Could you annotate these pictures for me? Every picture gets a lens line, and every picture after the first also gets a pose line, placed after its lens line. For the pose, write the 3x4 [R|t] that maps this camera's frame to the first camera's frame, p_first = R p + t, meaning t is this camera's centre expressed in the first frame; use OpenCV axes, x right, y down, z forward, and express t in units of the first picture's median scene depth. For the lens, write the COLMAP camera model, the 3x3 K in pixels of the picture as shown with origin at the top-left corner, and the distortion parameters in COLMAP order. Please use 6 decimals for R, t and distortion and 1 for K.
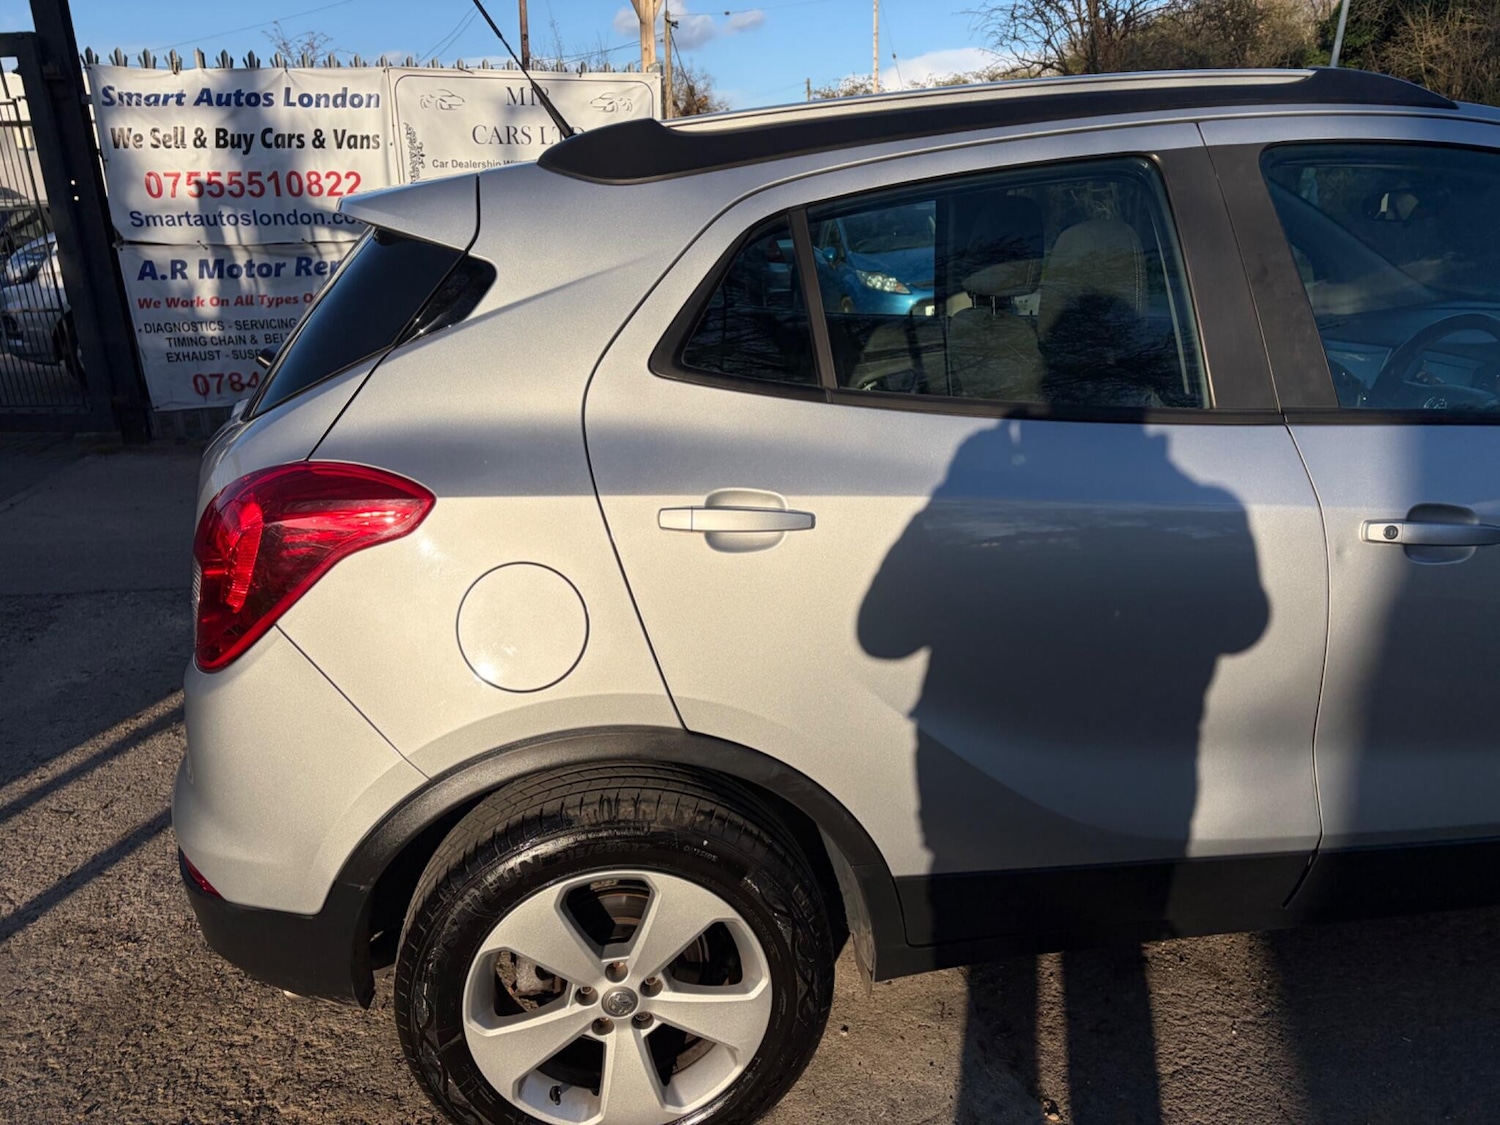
lens RADIAL K [[1126.9, 0, 747.0], [0, 1126.9, 564.6], [0, 0, 1]] dist [0.067755, -0.072128]
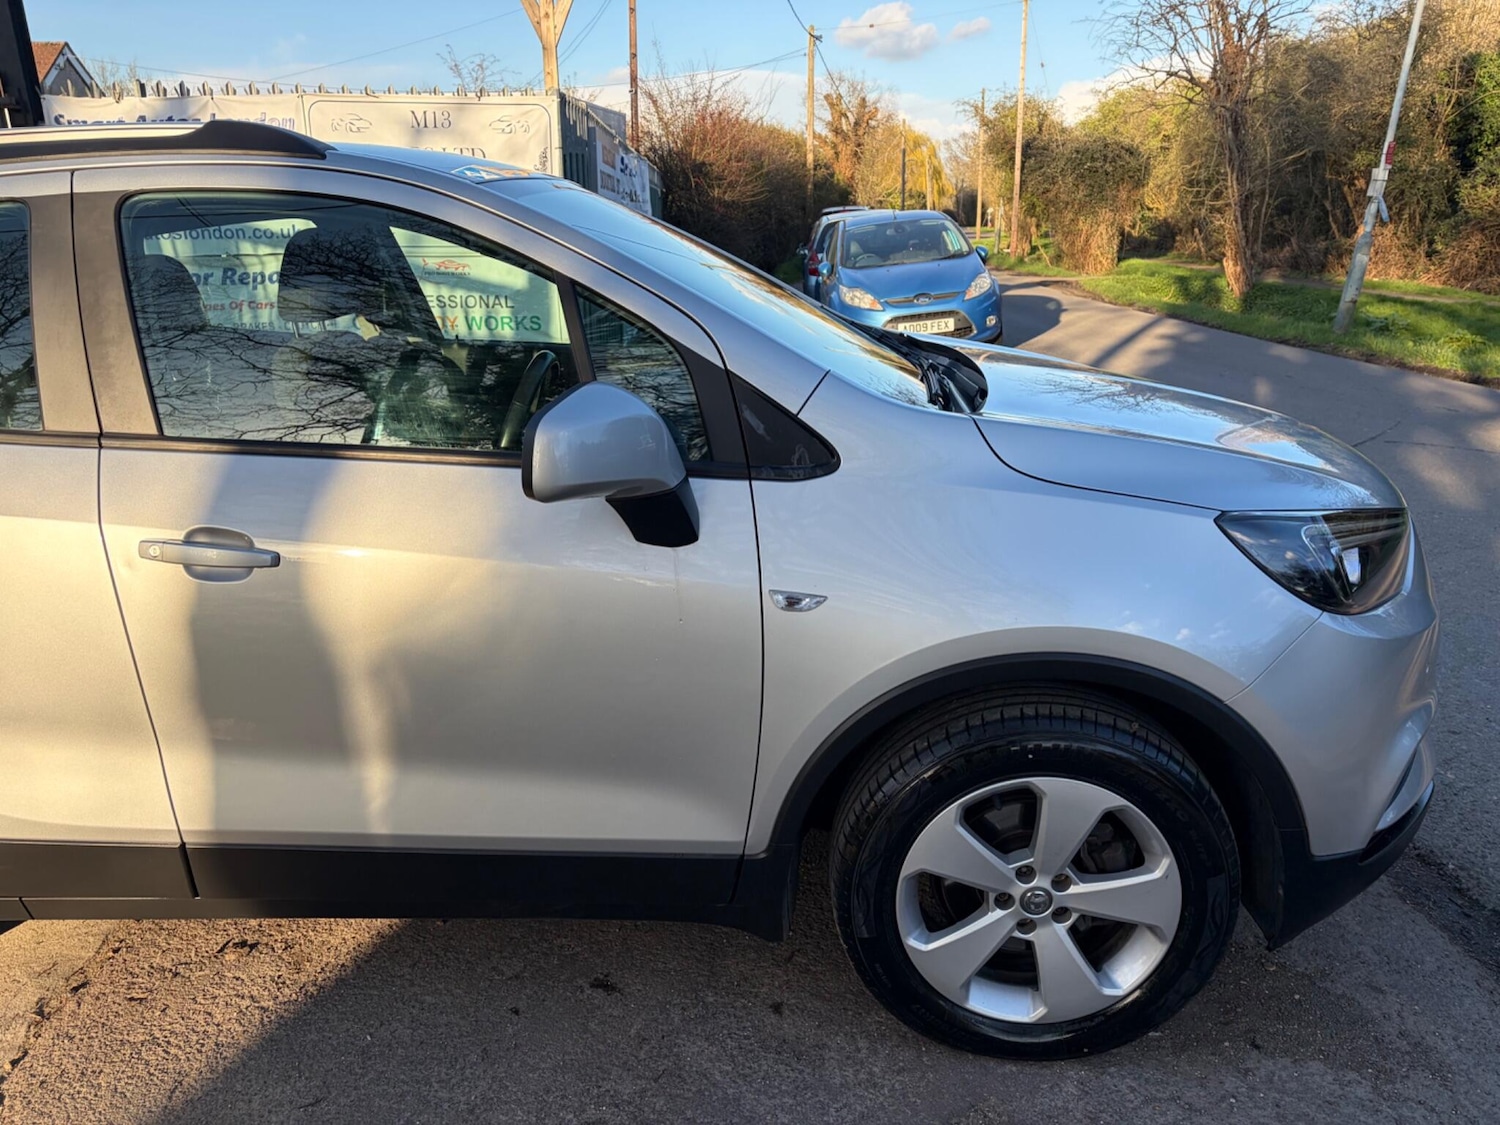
lens RADIAL K [[1126.9, 0, 747.0], [0, 1126.9, 564.6], [0, 0, 1]] dist [0.067755, -0.072128]
pose [[0.985180, 0.054989, -0.162469, 0.313387], [-0.056294, 0.998408, -0.003437, -0.010400], [0.162022, 0.012532, 0.986708, 0.005016]]
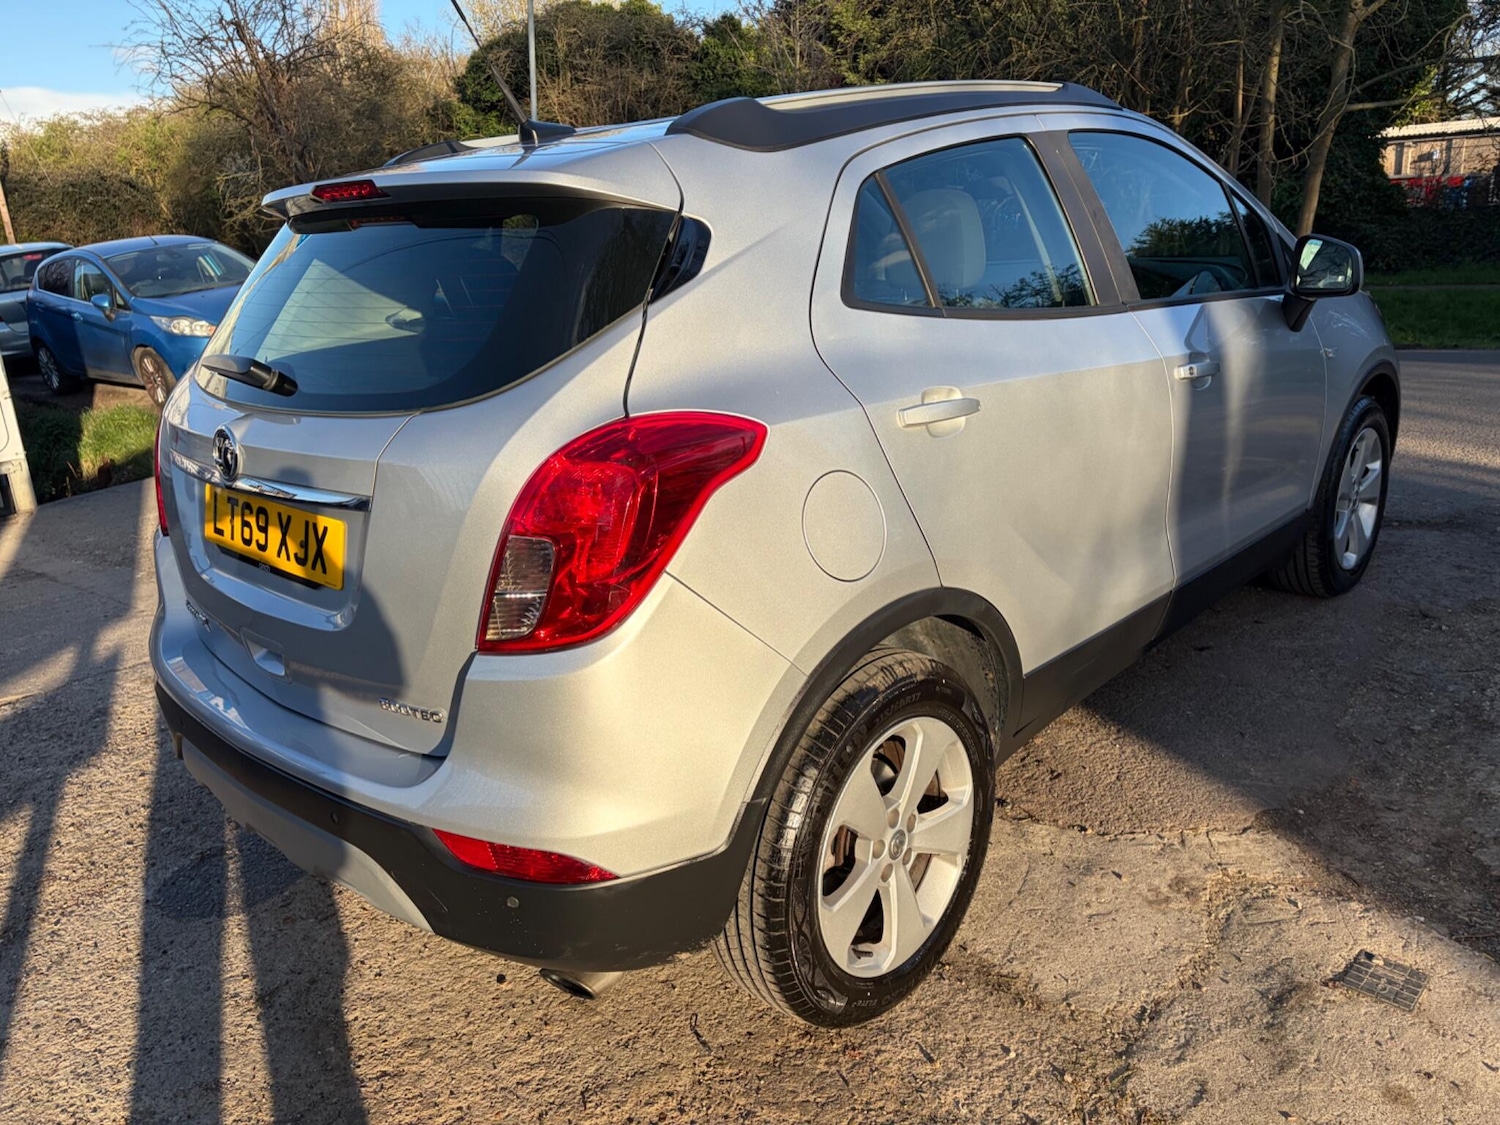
lens RADIAL K [[1128.8, 0, 751.6], [0, 1128.8, 565.1], [0, 0, 1]] dist [0.072107, -0.083382]
pose [[0.761847, -0.214679, 0.611148, -0.225012], [0.237518, 0.970351, 0.044771, 0.004424], [-0.602640, 0.111050, 0.790249, 0.034590]]
